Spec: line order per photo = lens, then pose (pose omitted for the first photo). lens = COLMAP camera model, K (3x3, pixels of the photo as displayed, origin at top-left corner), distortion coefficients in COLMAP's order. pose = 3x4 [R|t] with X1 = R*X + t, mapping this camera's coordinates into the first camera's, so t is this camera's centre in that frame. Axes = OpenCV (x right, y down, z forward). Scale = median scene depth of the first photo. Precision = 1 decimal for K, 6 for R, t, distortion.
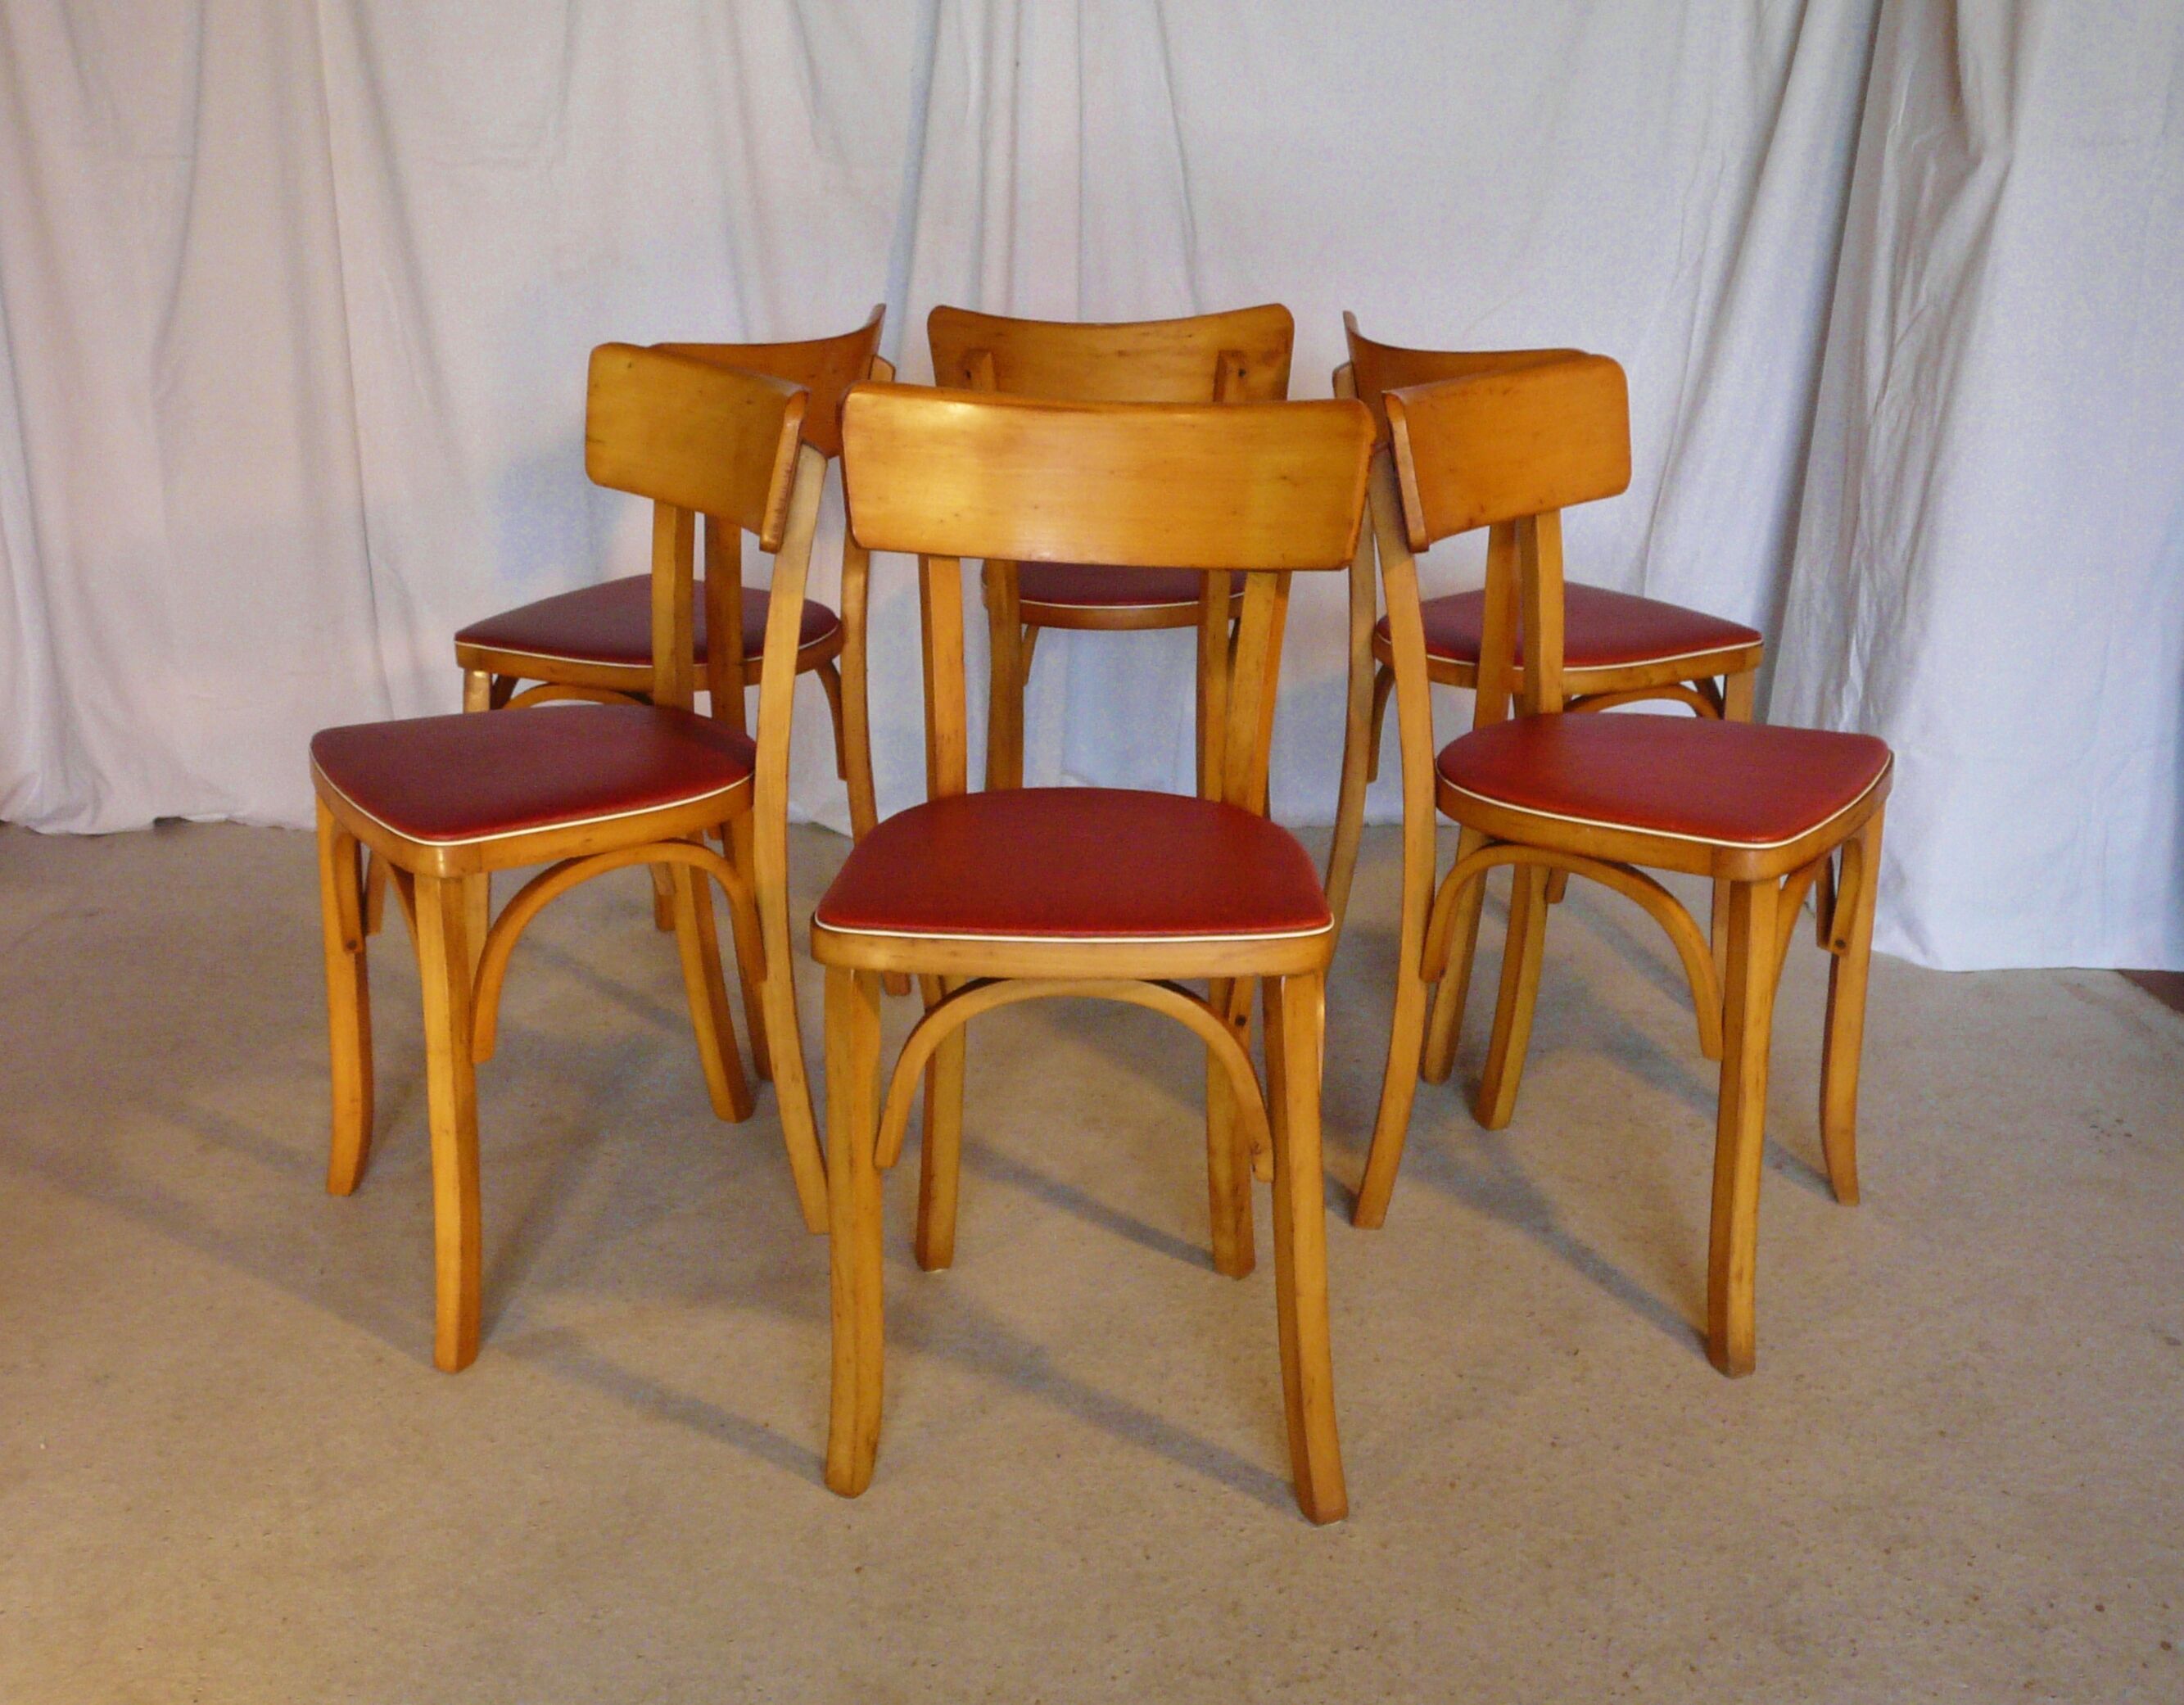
lens RADIAL K [[1888.3, 0, 1101.4], [0, 1888.3, 854.4], [0, 0, 1]] dist [-0.048423, 0.020996]
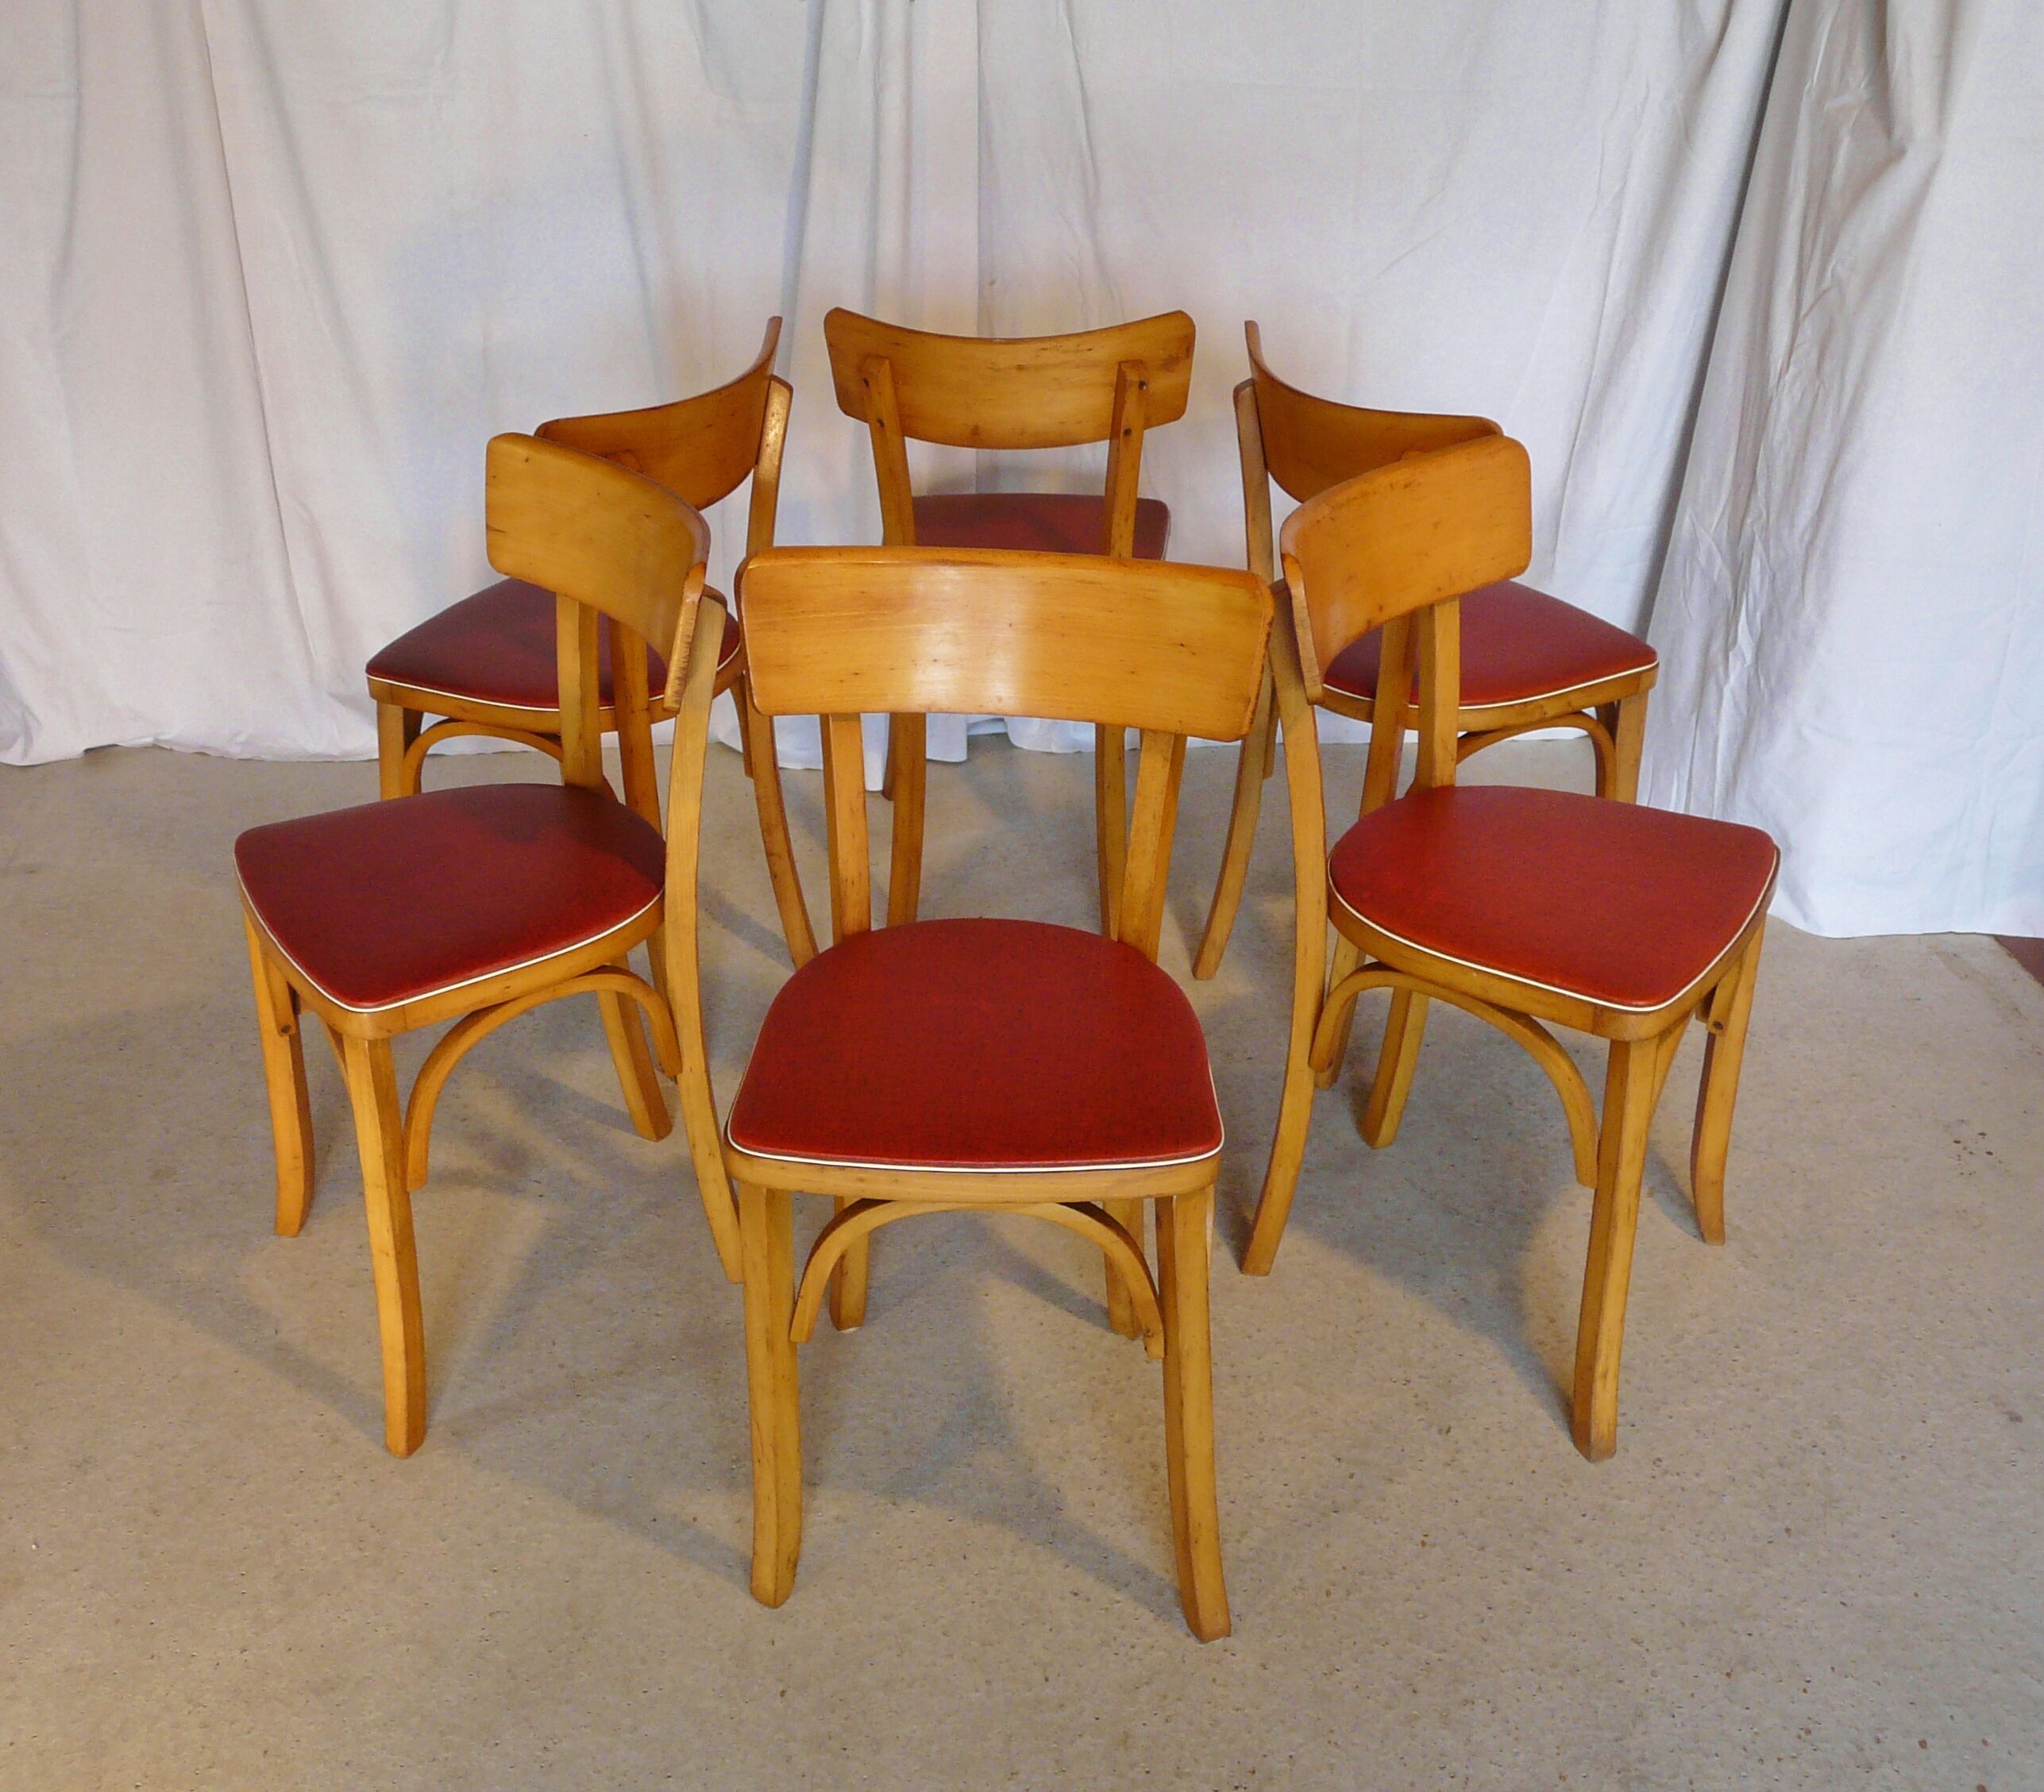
lens RADIAL K [[1845.5, 0, 970.0], [0, 1845.5, 834.7], [0, 0, 1]] dist [-0.062764, 0.045071]
pose [[0.999806, -0.004546, -0.019153, 0.002360], [0.007118, 0.990622, 0.136449, -0.218625], [0.018353, -0.136559, 0.990462, 0.011277]]
